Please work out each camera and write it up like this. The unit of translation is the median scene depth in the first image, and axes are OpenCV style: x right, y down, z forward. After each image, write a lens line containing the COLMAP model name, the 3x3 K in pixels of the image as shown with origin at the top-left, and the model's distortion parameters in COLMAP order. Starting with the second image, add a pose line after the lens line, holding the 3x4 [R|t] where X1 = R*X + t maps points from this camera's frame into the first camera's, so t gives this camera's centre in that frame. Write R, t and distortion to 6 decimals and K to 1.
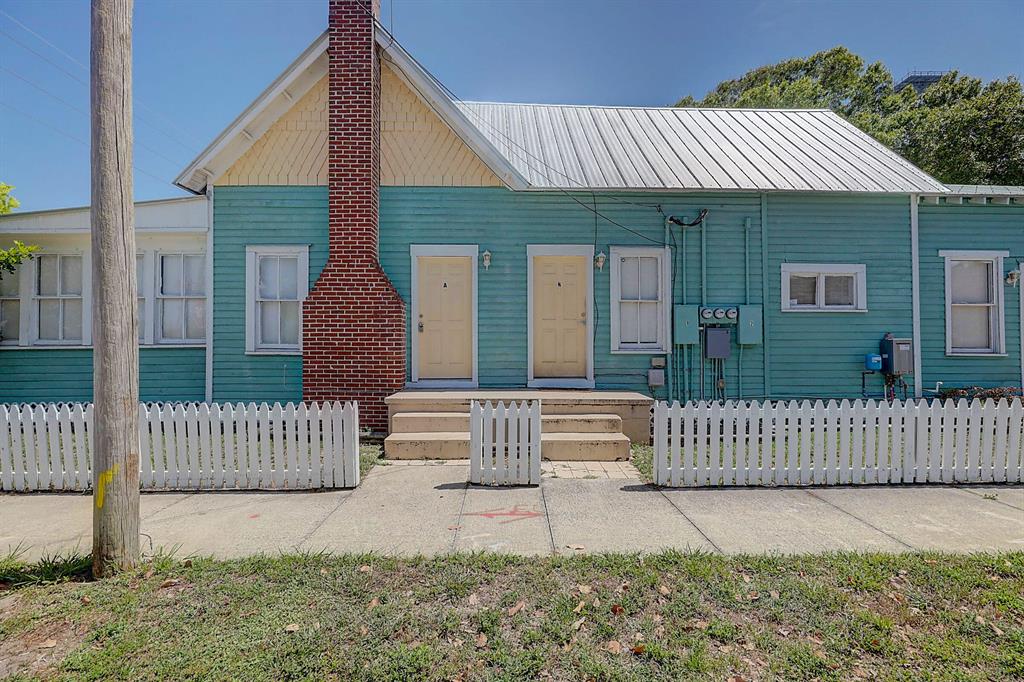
lens RADIAL K [[452.8, 0, 491.4], [0, 452.8, 335.1], [0, 0, 1]] dist [0.003340, -0.000148]
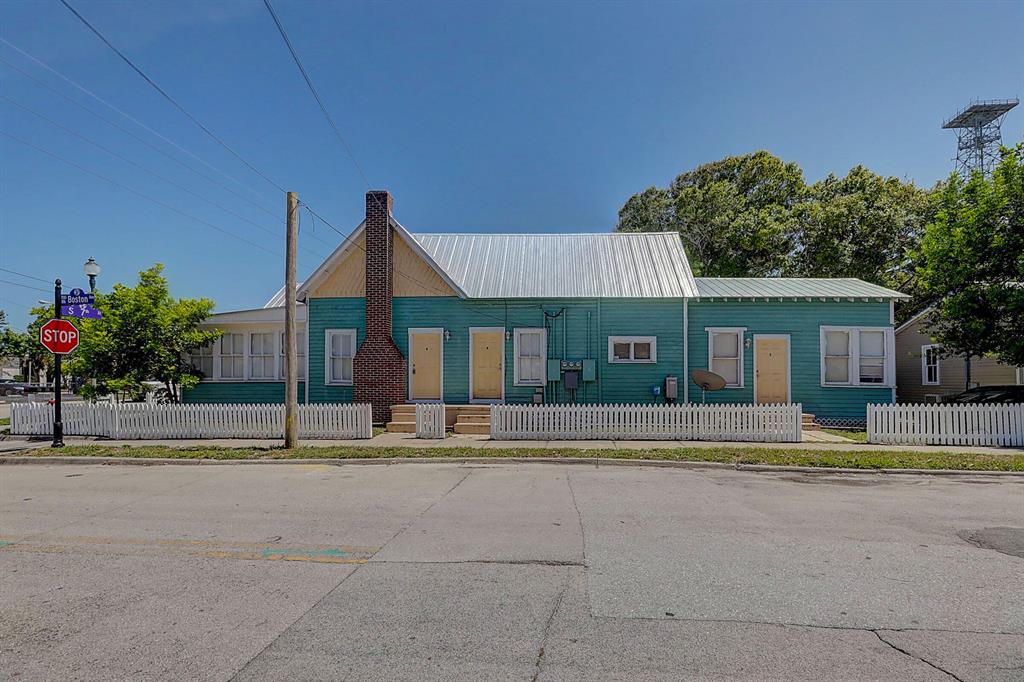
lens RADIAL K [[477.8, 0, 520.3], [0, 477.8, 369.7], [0, 0, 1]] dist [0.001222, 0.001315]
pose [[0.996212, 0.000500, -0.086952, 0.455112], [-0.000836, 0.999992, -0.003831, -0.016596], [0.086949, 0.003889, 0.996205, -0.937192]]
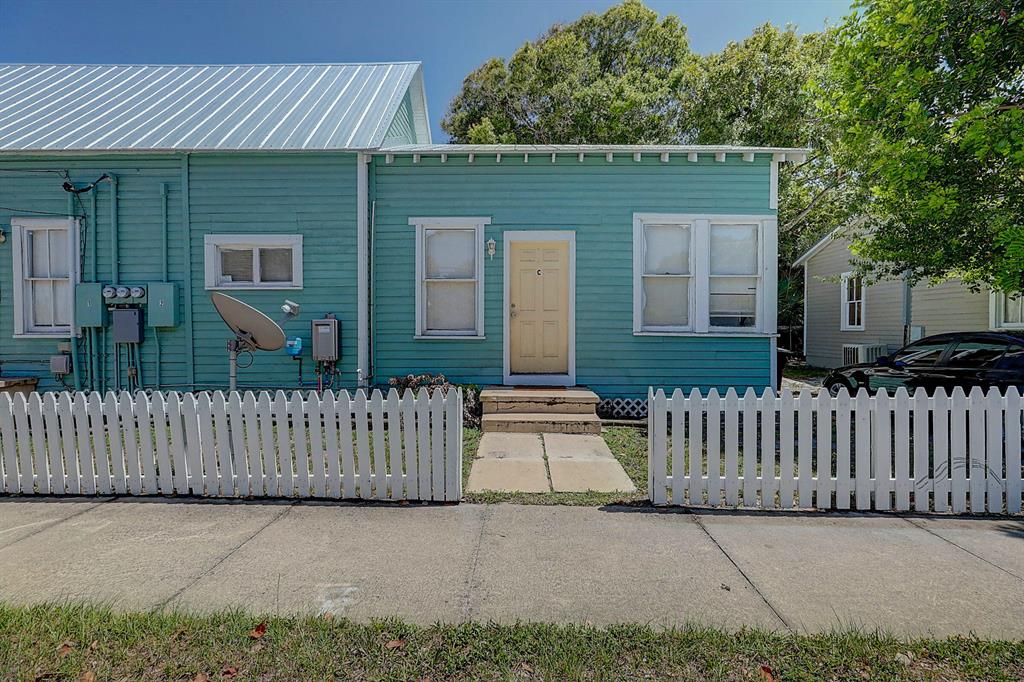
lens RADIAL K [[477.8, 0, 484.8], [0, 477.8, 333.1], [0, 0, 1]] dist [0.001222, 0.001315]
pose [[0.999001, -0.004429, -0.044460, 1.222911], [0.005615, 0.999631, 0.026595, 0.010887], [0.044326, -0.026818, 0.998657, 0.093658]]
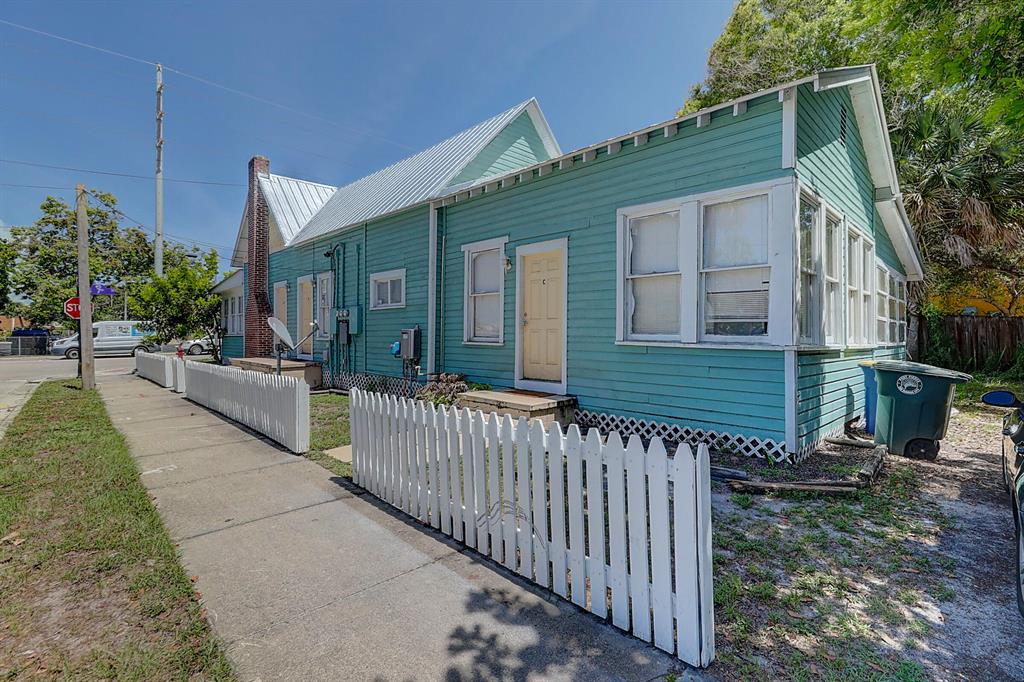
lens RADIAL K [[477.8, 0, 503.1], [0, 477.8, 328.5], [0, 0, 1]] dist [0.001222, 0.001315]
pose [[0.677237, -0.011032, -0.735683, 1.958641], [0.015889, 0.999874, -0.000366, 0.010661], [0.735594, -0.011441, 0.677326, 0.324734]]
